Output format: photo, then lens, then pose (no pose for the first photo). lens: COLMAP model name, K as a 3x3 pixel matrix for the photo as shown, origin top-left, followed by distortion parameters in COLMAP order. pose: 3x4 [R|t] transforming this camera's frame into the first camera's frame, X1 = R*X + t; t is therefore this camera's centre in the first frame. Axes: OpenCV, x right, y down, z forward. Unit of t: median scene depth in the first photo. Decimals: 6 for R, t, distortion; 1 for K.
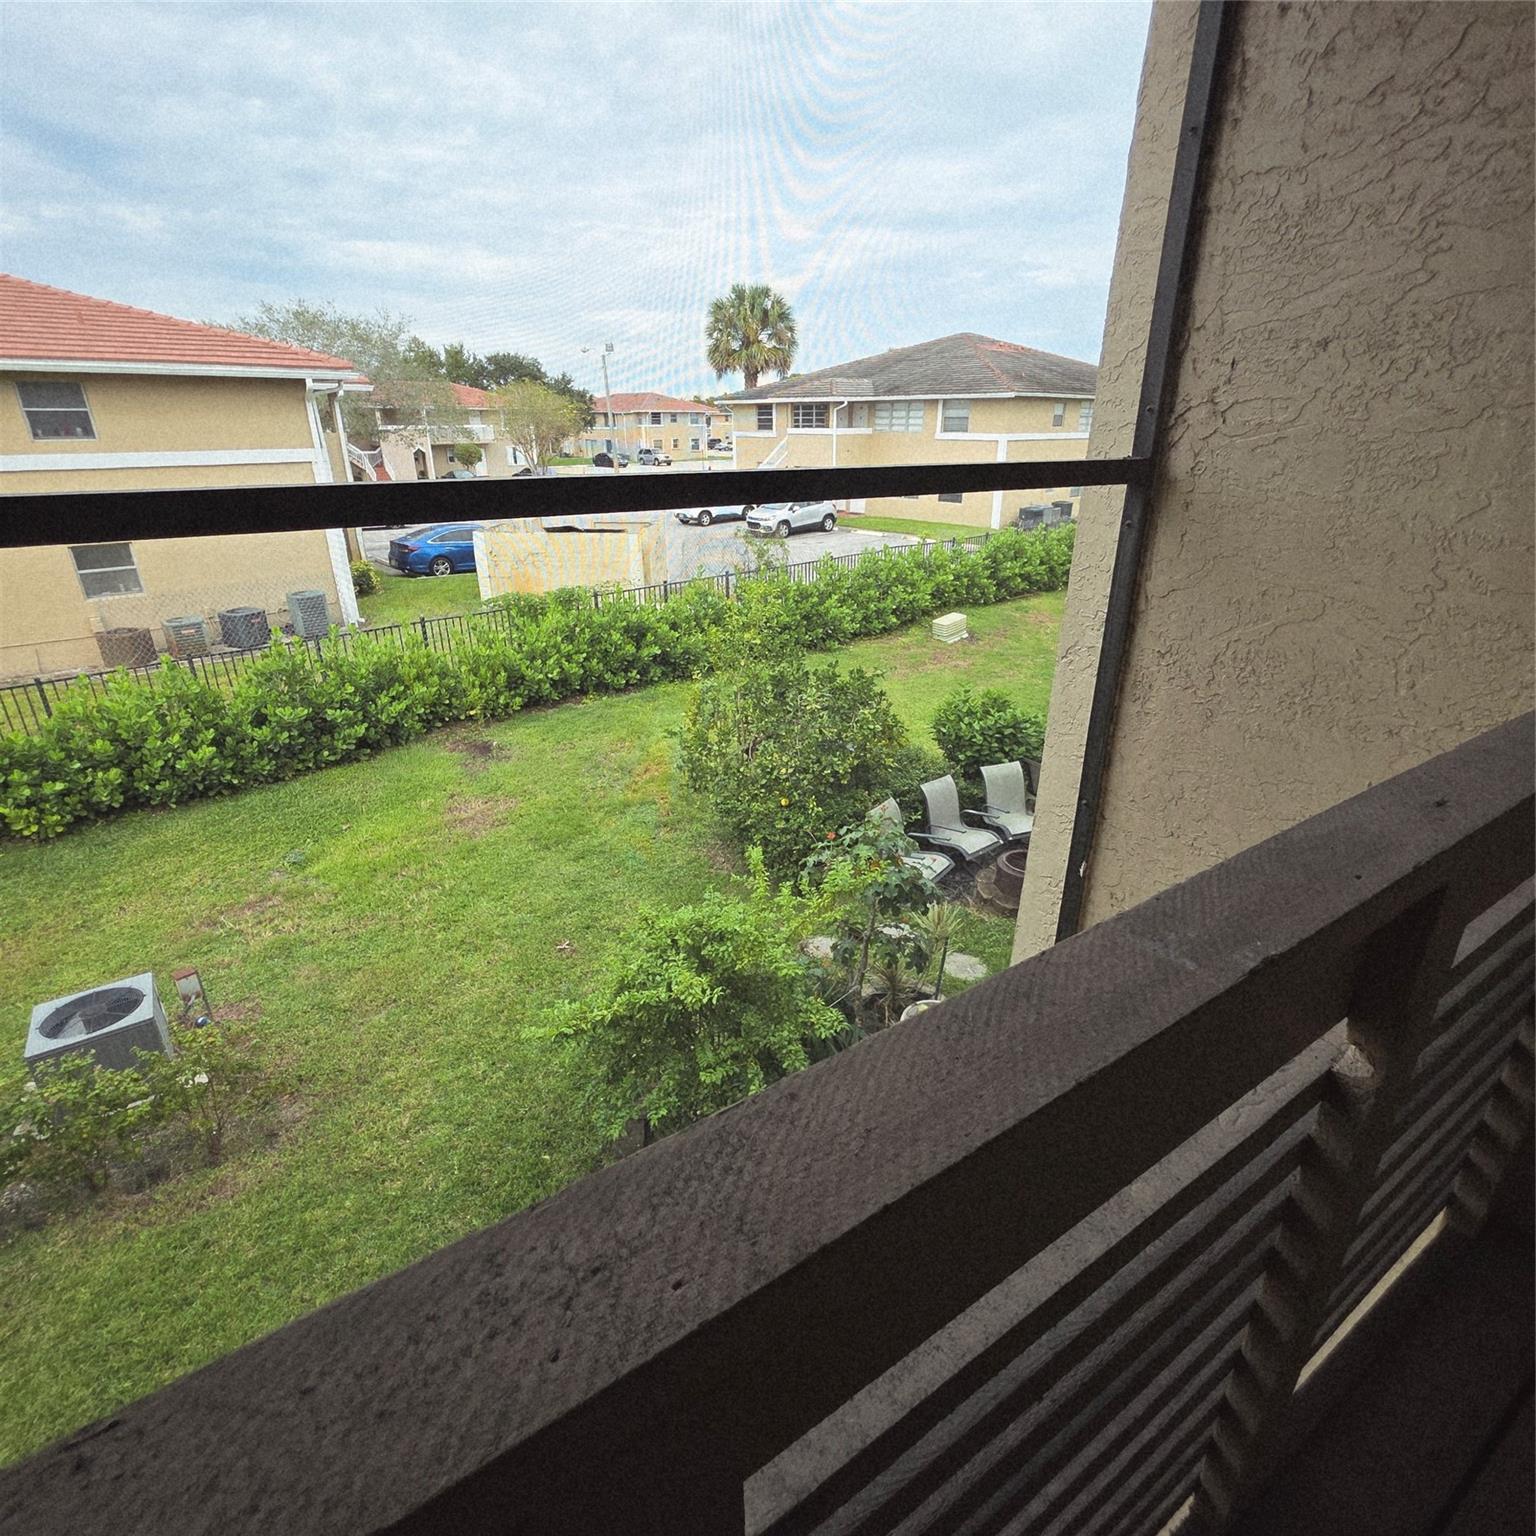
lens RADIAL K [[818.0, 0, 772.1], [0, 818.0, 762.9], [0, 0, 1]] dist [0.008468, -0.003762]
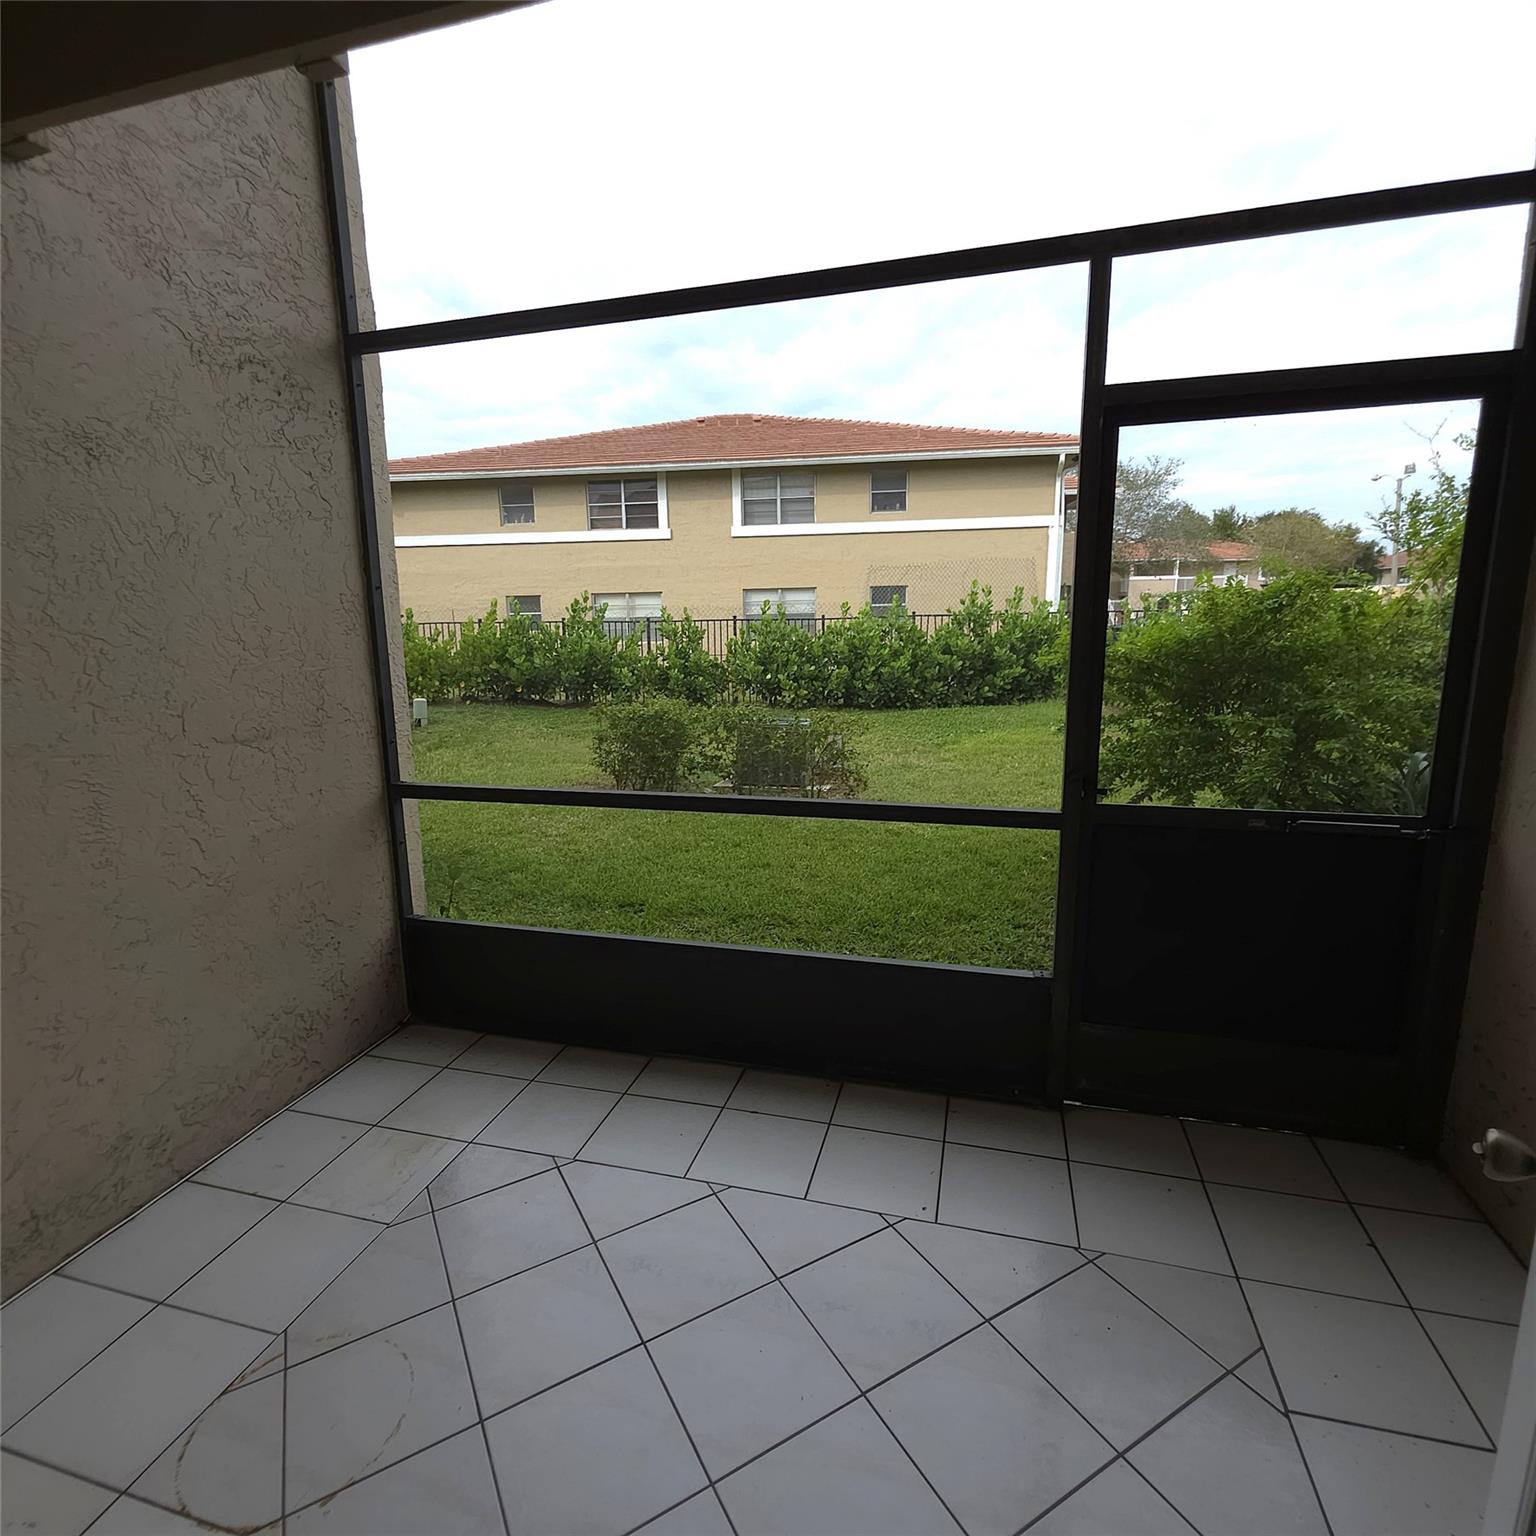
lens RADIAL K [[818.0, 0, 761.8], [0, 818.0, 760.7], [0, 0, 1]] dist [0.008468, -0.003762]
pose [[0.664278, 0.113725, -0.738784, 0.117218], [-0.272587, 0.957152, -0.097757, 0.303240], [0.696011, 0.266321, 0.666815, 0.038276]]
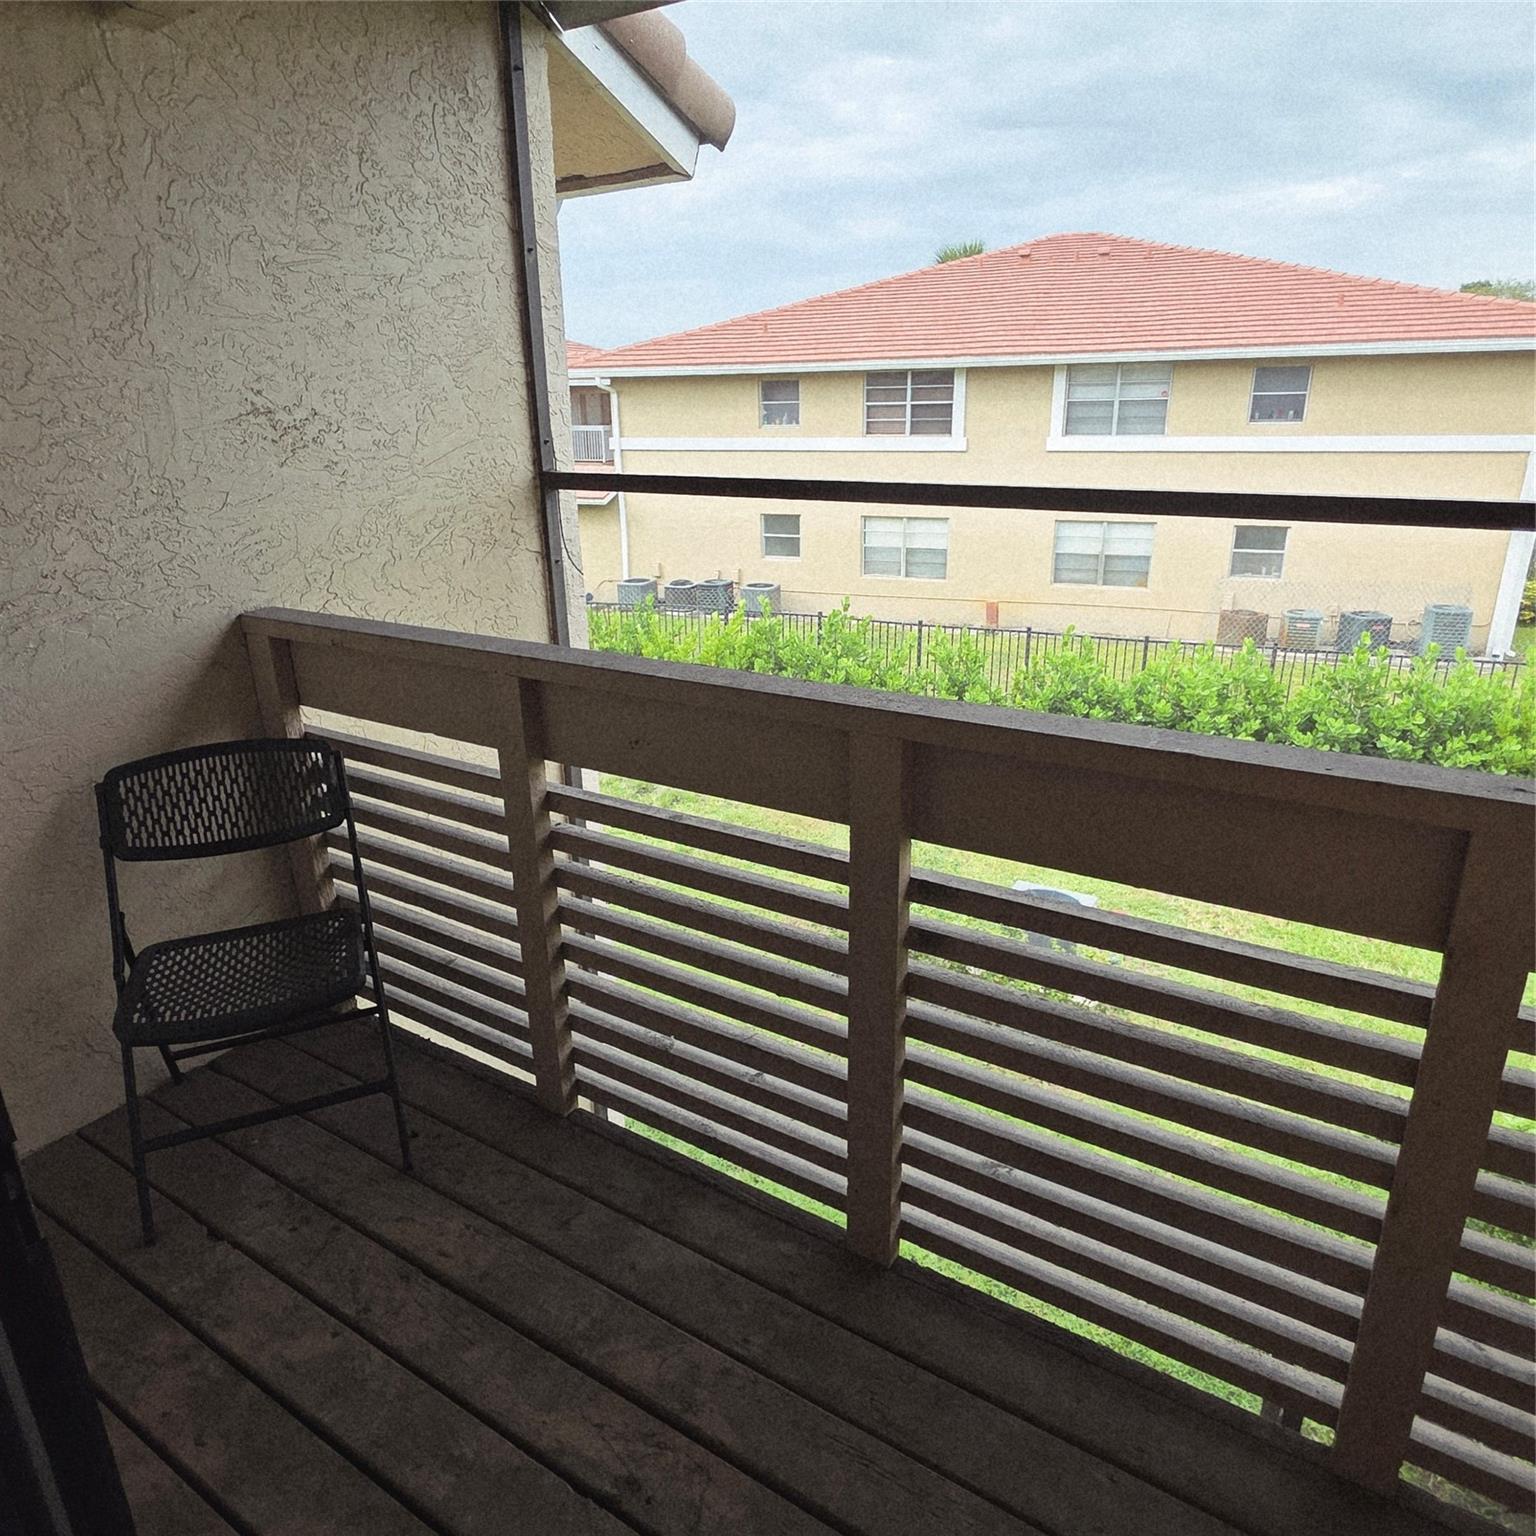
lens RADIAL K [[1023.9, 0, 771.9], [0, 1023.9, 763.9], [0, 0, 1]] dist [0.002483, -0.002958]
pose [[0.416504, 0.296311, -0.859491, 0.125171], [-0.338646, 0.927926, 0.155799, 0.012487], [0.843708, 0.226172, 0.486829, -0.055116]]
